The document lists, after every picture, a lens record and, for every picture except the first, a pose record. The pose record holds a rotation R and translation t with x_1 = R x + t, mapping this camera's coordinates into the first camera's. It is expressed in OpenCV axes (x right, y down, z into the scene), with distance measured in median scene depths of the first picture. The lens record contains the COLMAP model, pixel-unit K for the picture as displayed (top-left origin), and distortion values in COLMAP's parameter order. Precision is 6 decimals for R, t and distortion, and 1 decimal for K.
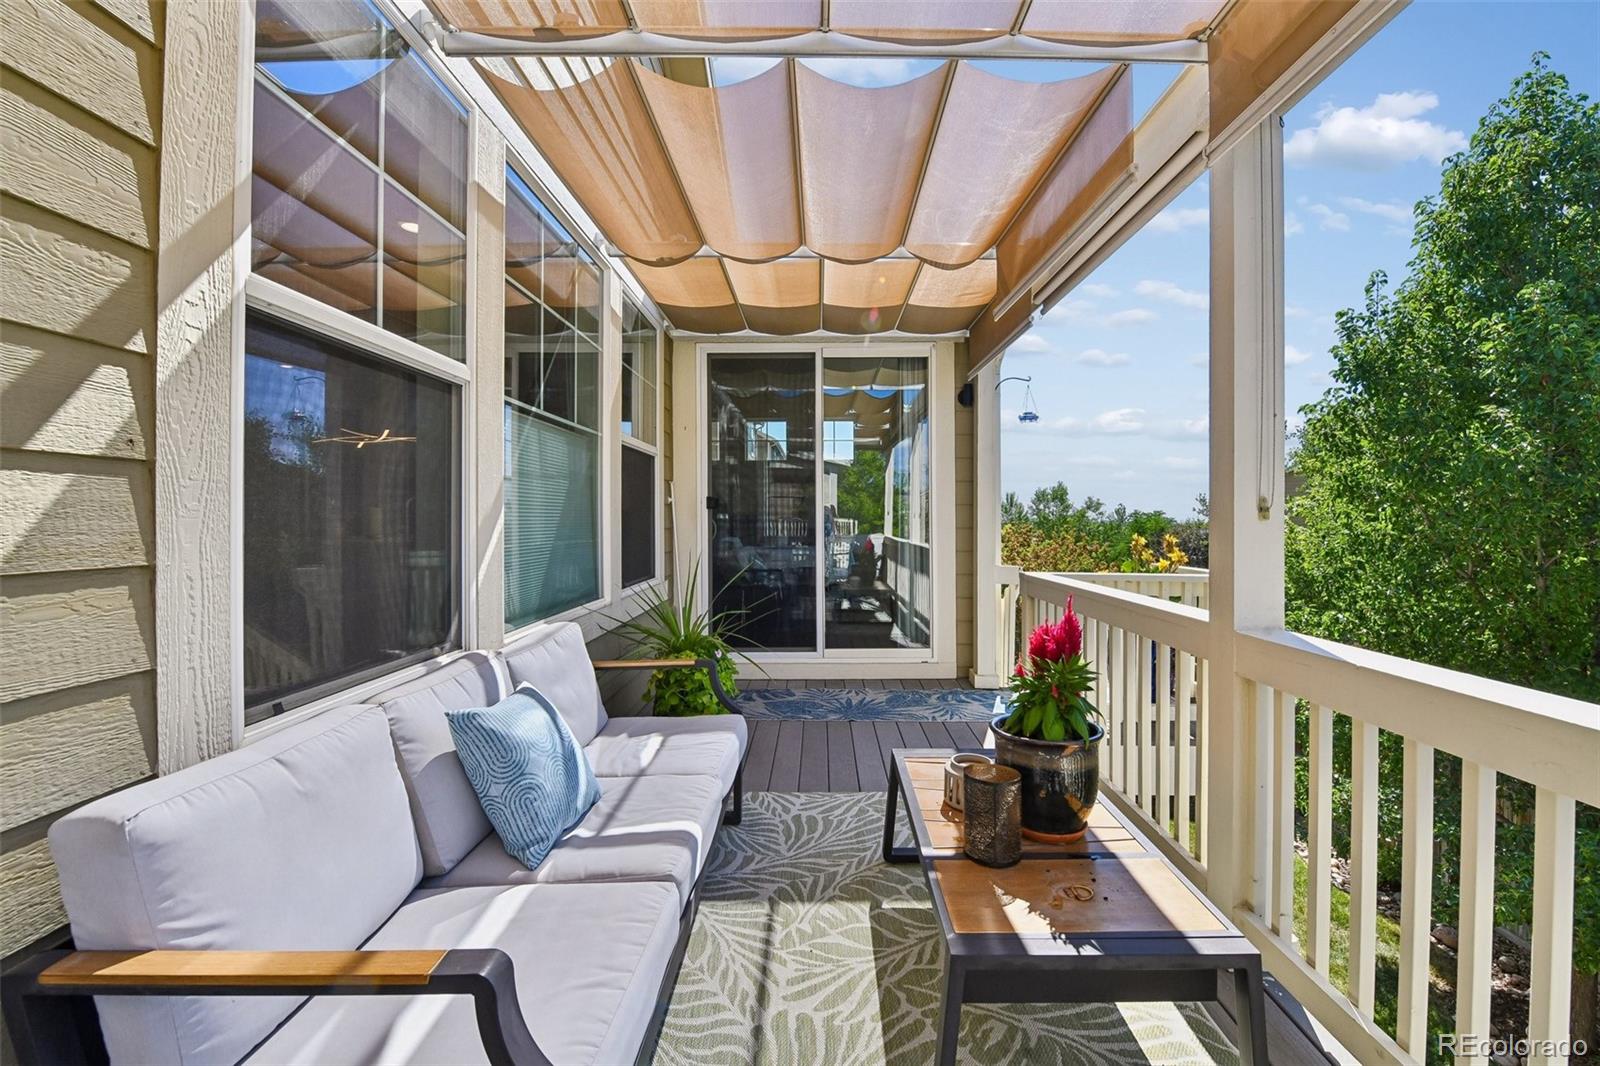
lens RADIAL K [[648.9, 0, 806.7], [0, 648.9, 520.4], [0, 0, 1]] dist [-0.020609, -0.000063]
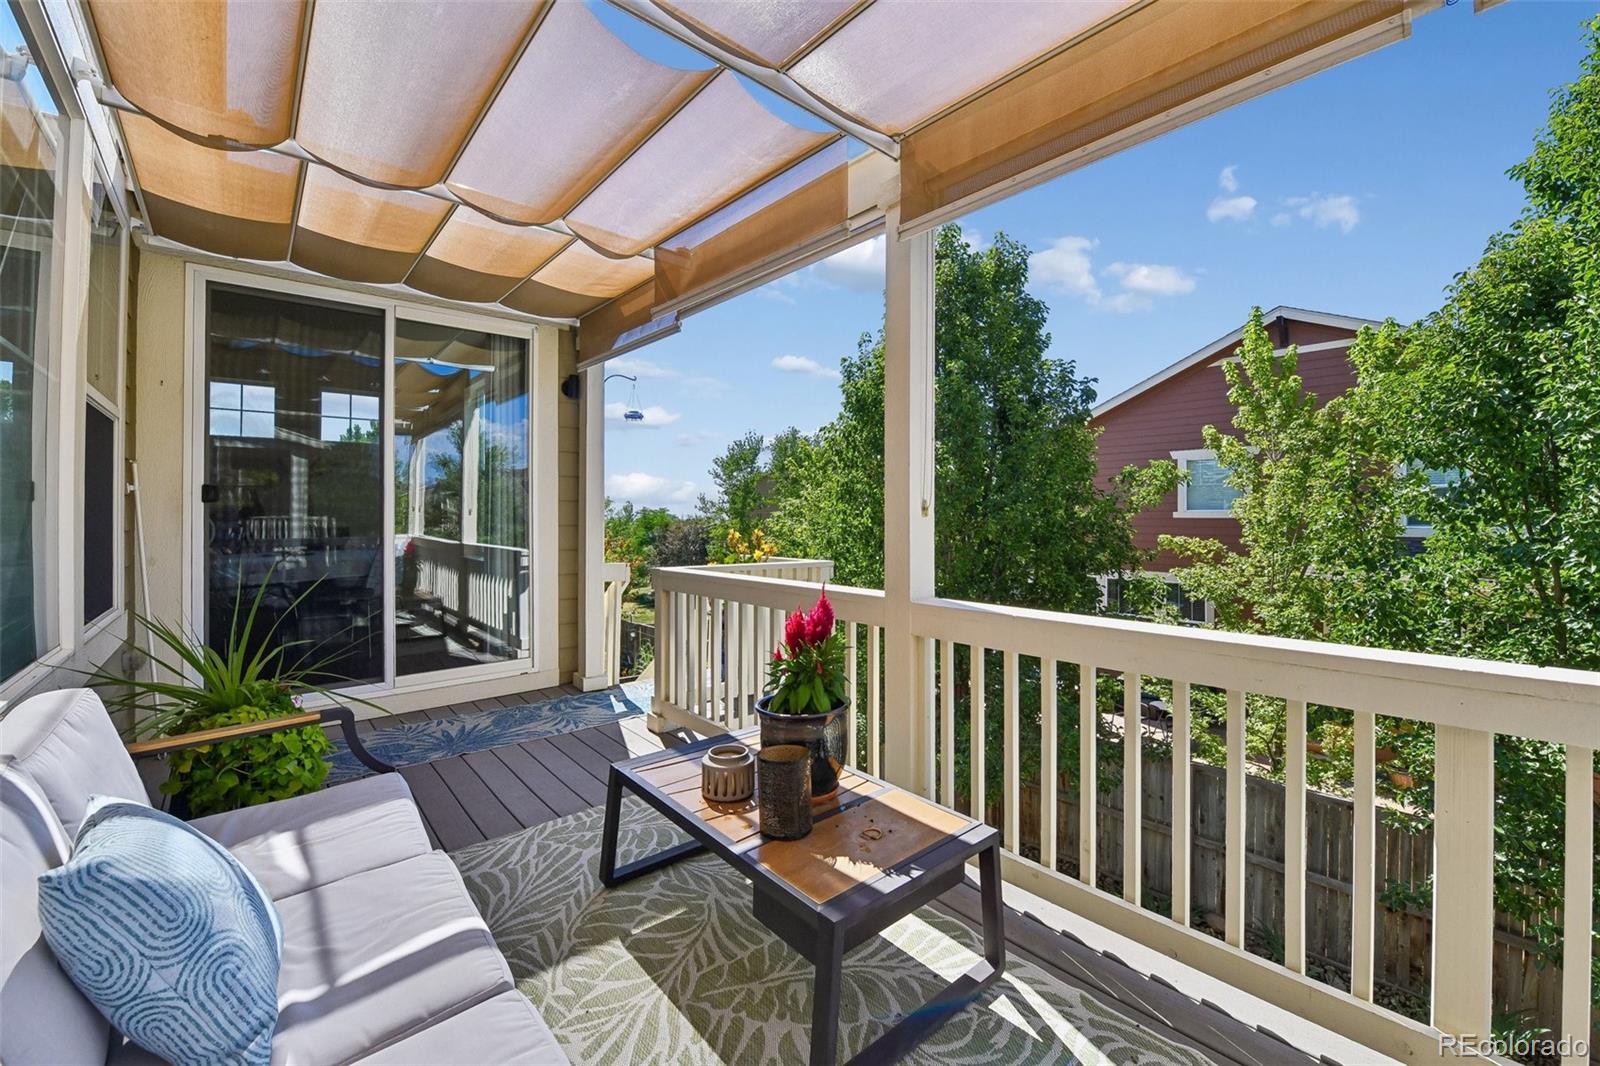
lens RADIAL K [[648.9, 0, 820.1], [0, 648.9, 511.7], [0, 0, 1]] dist [-0.020609, -0.000063]
pose [[0.744471, 0.002429, 0.667650, -0.144713], [0.003157, 0.999969, -0.007159, -0.000826], [-0.667647, 0.007437, 0.744441, 0.059224]]
